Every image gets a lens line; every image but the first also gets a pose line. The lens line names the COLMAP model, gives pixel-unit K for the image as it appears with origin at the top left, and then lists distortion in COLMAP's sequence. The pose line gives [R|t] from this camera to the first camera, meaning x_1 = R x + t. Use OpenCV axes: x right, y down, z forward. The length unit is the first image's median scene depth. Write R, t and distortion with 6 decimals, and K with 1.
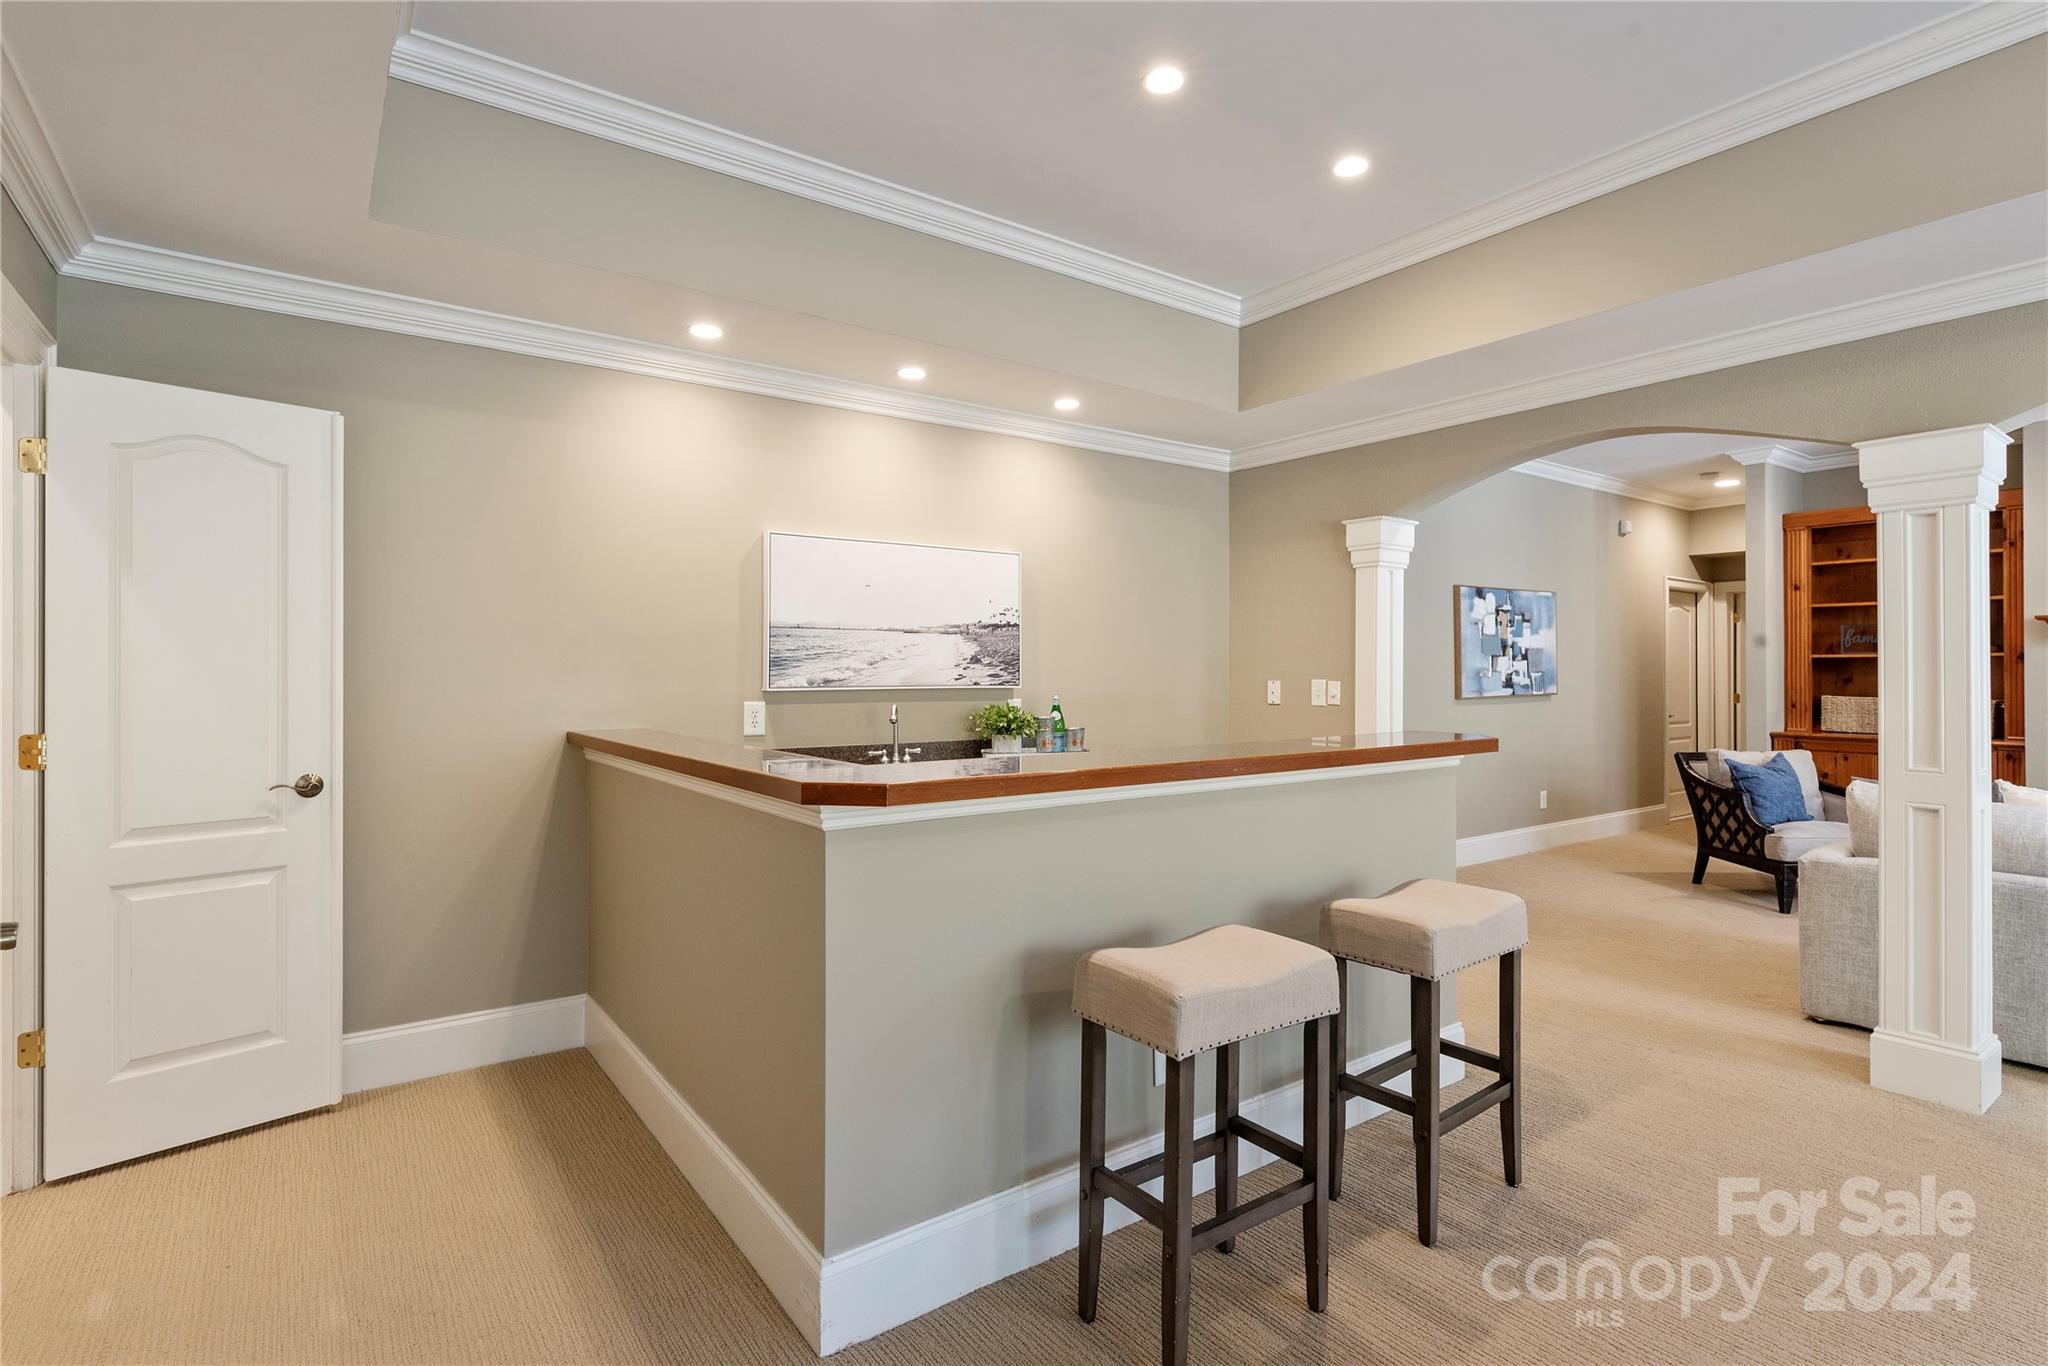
lens RADIAL K [[984.9, 0, 1031.8], [0, 984.9, 663.9], [0, 0, 1]] dist [0.003626, 0.000182]
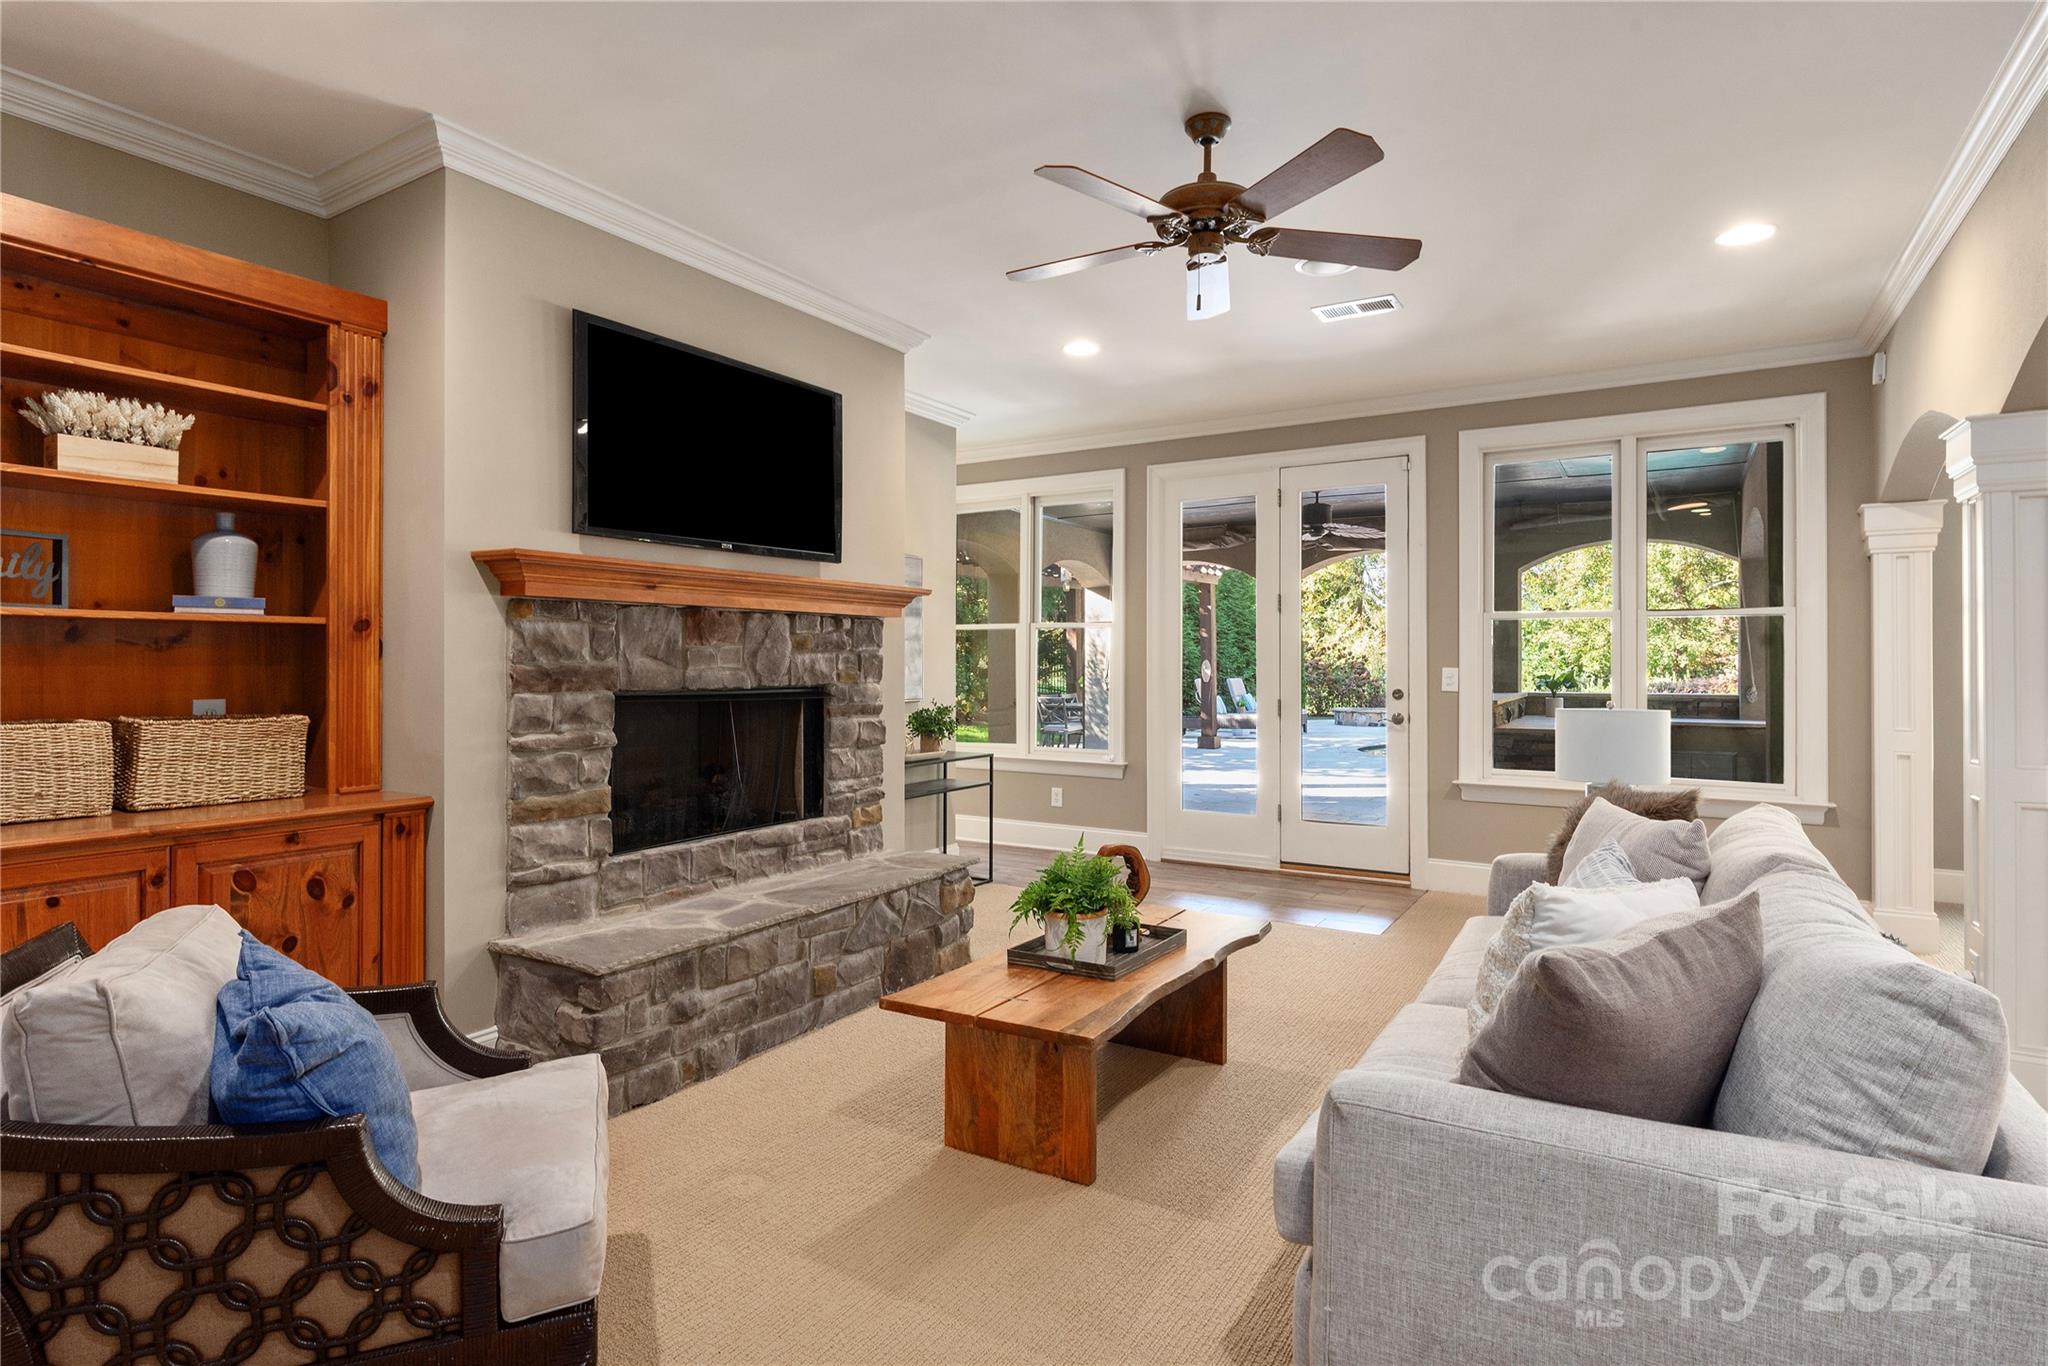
lens RADIAL K [[1056.9, 0, 1029.3], [0, 1056.9, 656.0], [0, 0, 1]] dist [-0.000906, -0.000081]
pose [[-0.394396, 0.000834, 0.918940, 0.327056], [-0.009239, 0.999945, -0.004873, 0.006660], [-0.918894, -0.010412, -0.394367, 0.789097]]
